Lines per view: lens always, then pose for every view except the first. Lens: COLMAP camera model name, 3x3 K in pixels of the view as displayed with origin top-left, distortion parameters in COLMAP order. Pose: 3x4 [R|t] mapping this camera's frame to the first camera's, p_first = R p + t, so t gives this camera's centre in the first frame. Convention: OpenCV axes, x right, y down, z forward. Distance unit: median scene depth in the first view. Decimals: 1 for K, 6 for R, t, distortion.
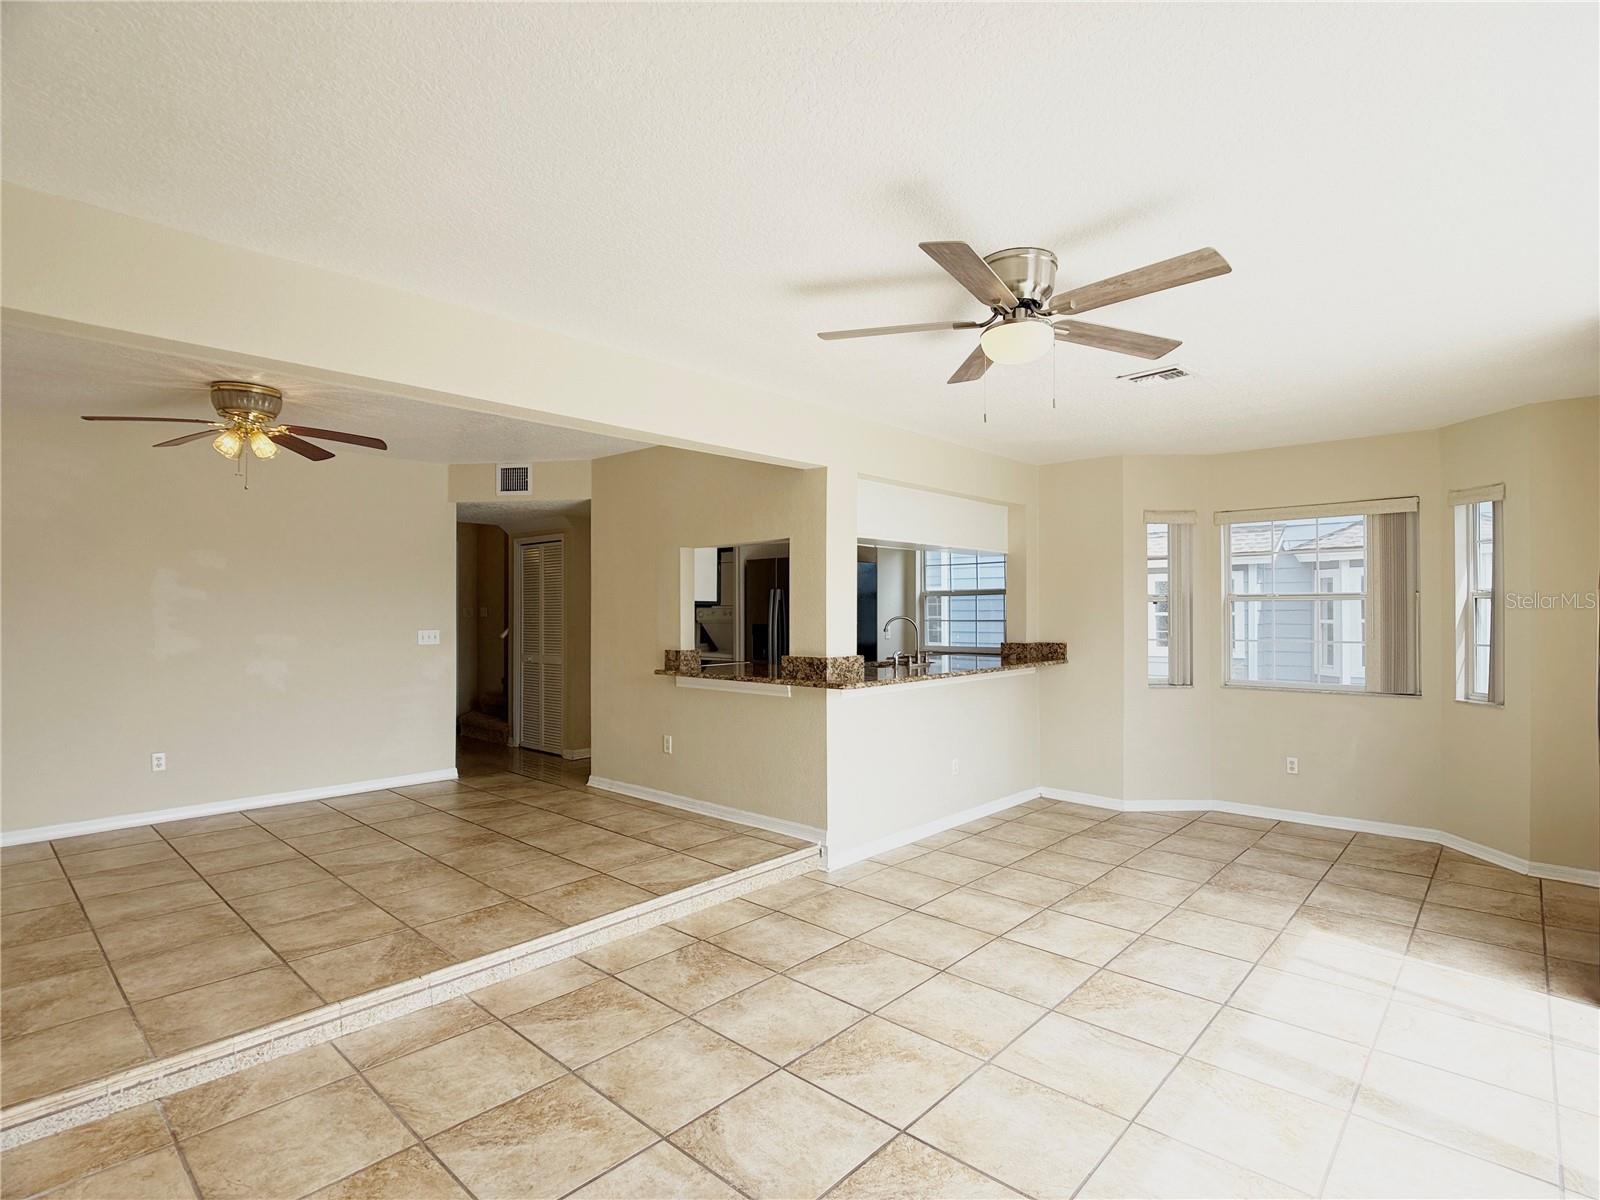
lens RADIAL K [[798.3, 0, 808.4], [0, 798.3, 602.6], [0, 0, 1]] dist [-0.022705, 0.001747]
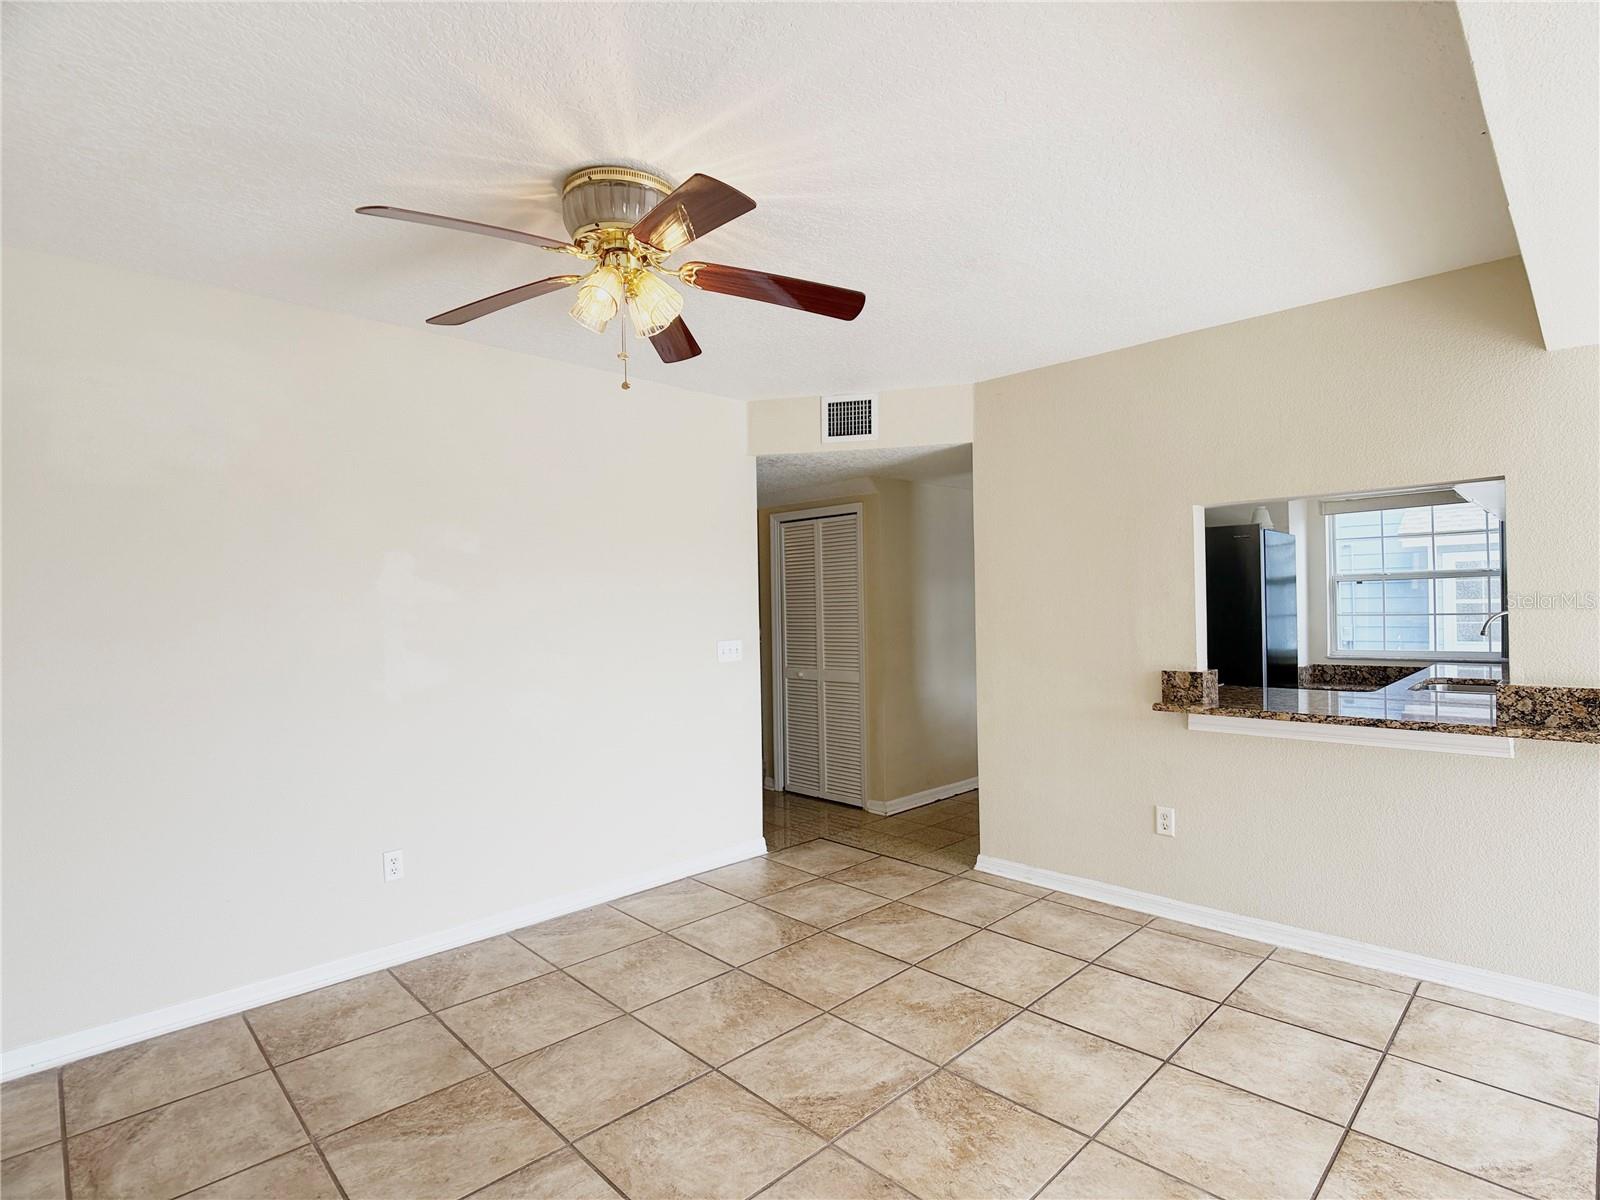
lens RADIAL K [[798.3, 0, 798.1], [0, 798.3, 599.0], [0, 0, 1]] dist [-0.022705, 0.001747]
pose [[0.996268, -0.016642, -0.084692, -0.352206], [0.016823, 0.999857, 0.001418, -0.001803], [0.084657, -0.002837, 0.996406, 0.309252]]
